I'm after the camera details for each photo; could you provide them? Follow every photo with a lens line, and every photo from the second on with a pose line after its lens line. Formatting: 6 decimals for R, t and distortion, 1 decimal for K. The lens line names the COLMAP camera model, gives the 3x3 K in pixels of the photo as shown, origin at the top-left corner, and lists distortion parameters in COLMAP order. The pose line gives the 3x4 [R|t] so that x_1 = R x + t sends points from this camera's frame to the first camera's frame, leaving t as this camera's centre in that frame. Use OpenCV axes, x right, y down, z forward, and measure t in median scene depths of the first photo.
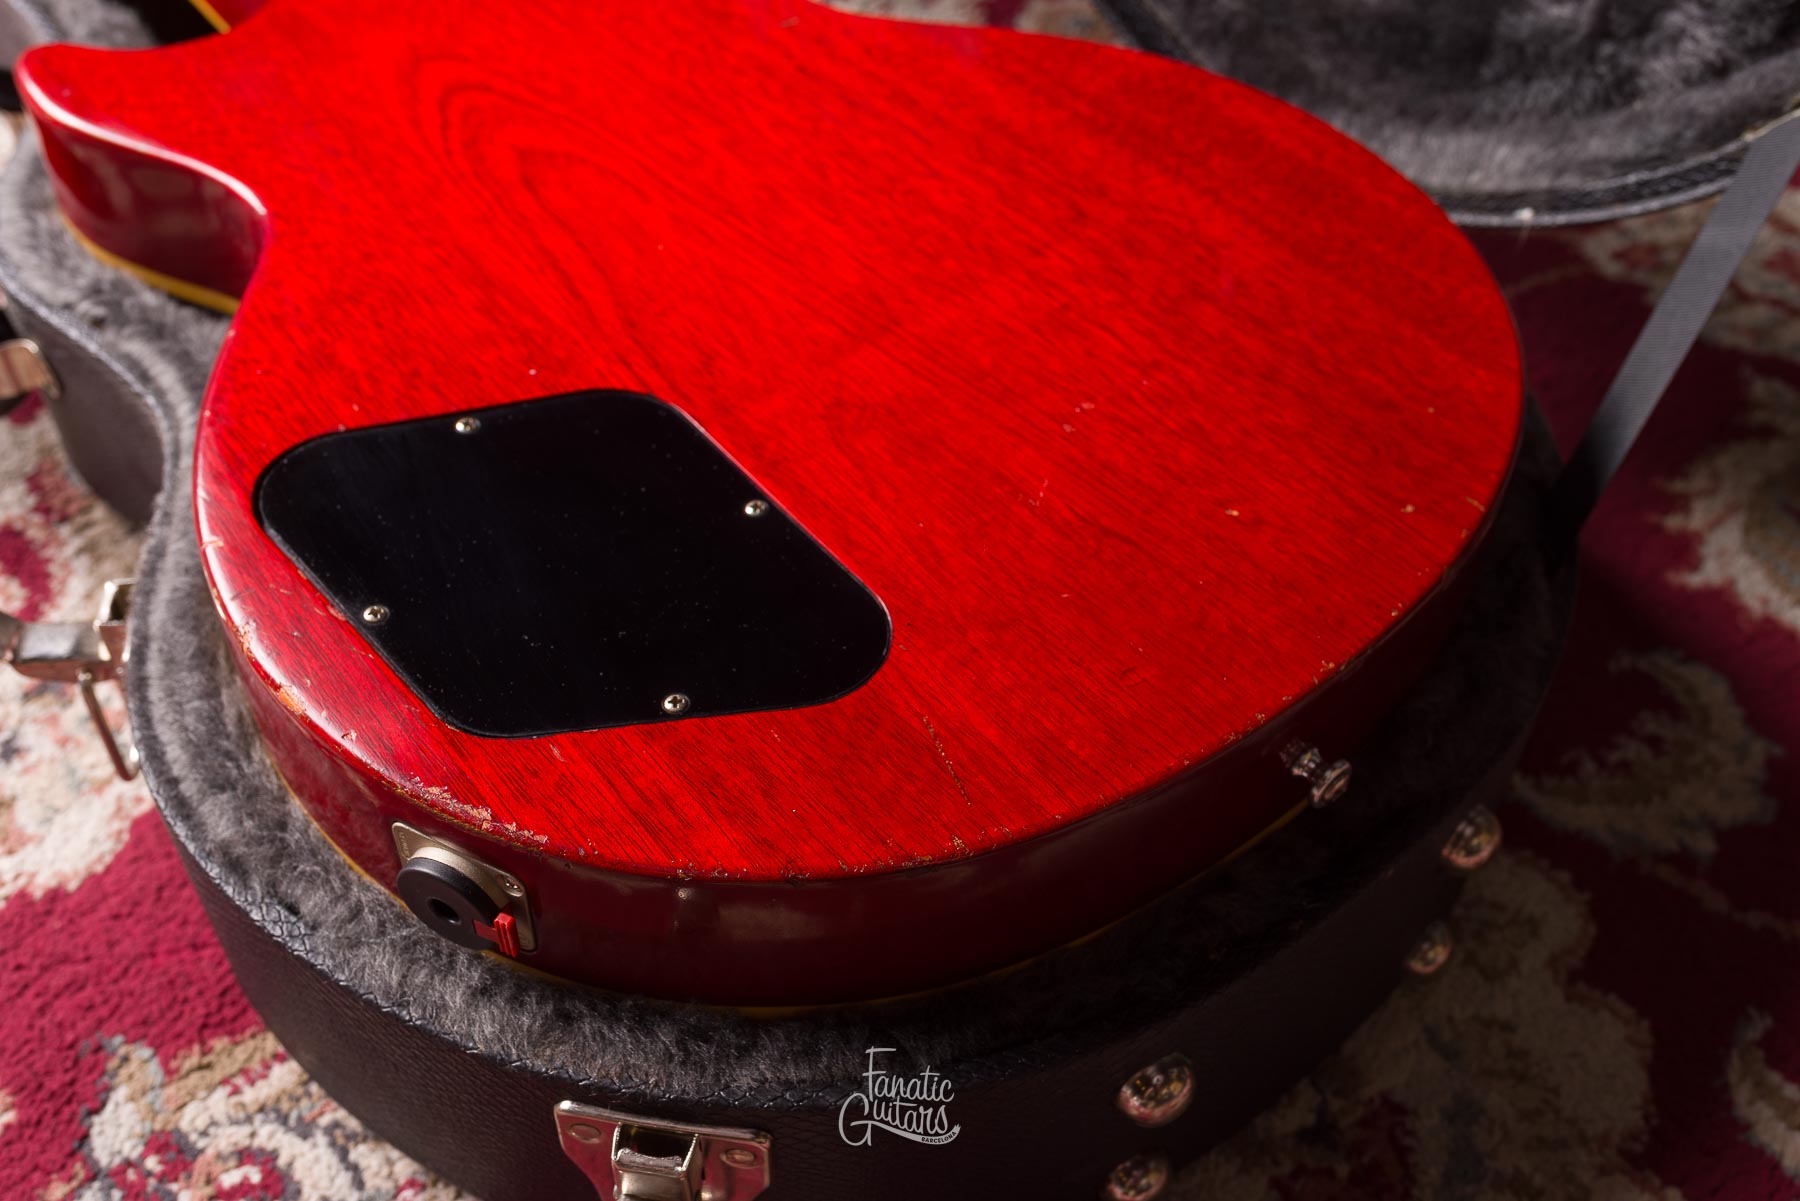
lens RADIAL K [[1785.6, 0, 904.2], [0, 1785.6, 599.1], [0, 0, 1]] dist [0.004066, 0.000000]
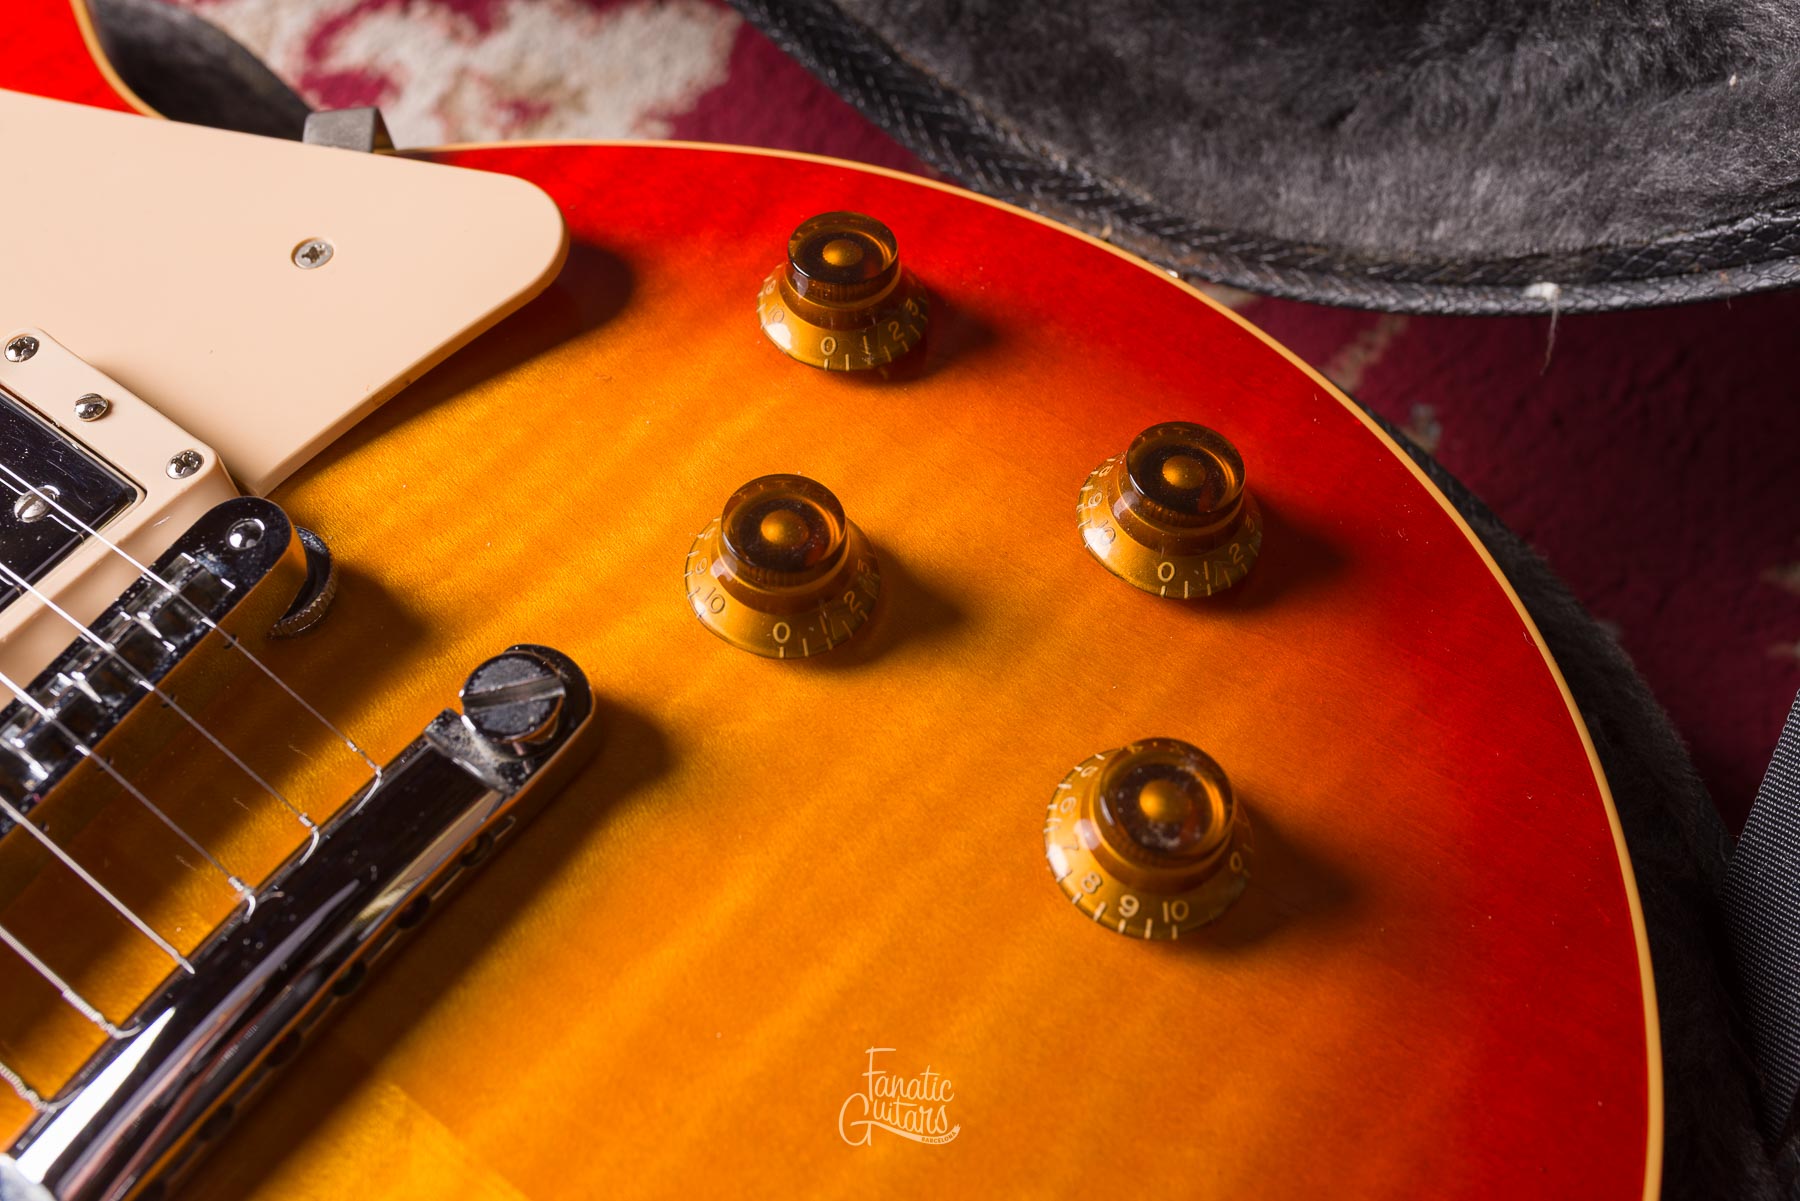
lens RADIAL K [[1785.6, 0, 909.4], [0, 1785.6, 606.3], [0, 0, 1]] dist [0.004066, 0.000000]
pose [[0.975783, -0.215365, 0.038280, 0.123918], [0.206703, 0.965110, 0.160739, -0.274638], [-0.071562, -0.148934, 0.986254, 0.495413]]
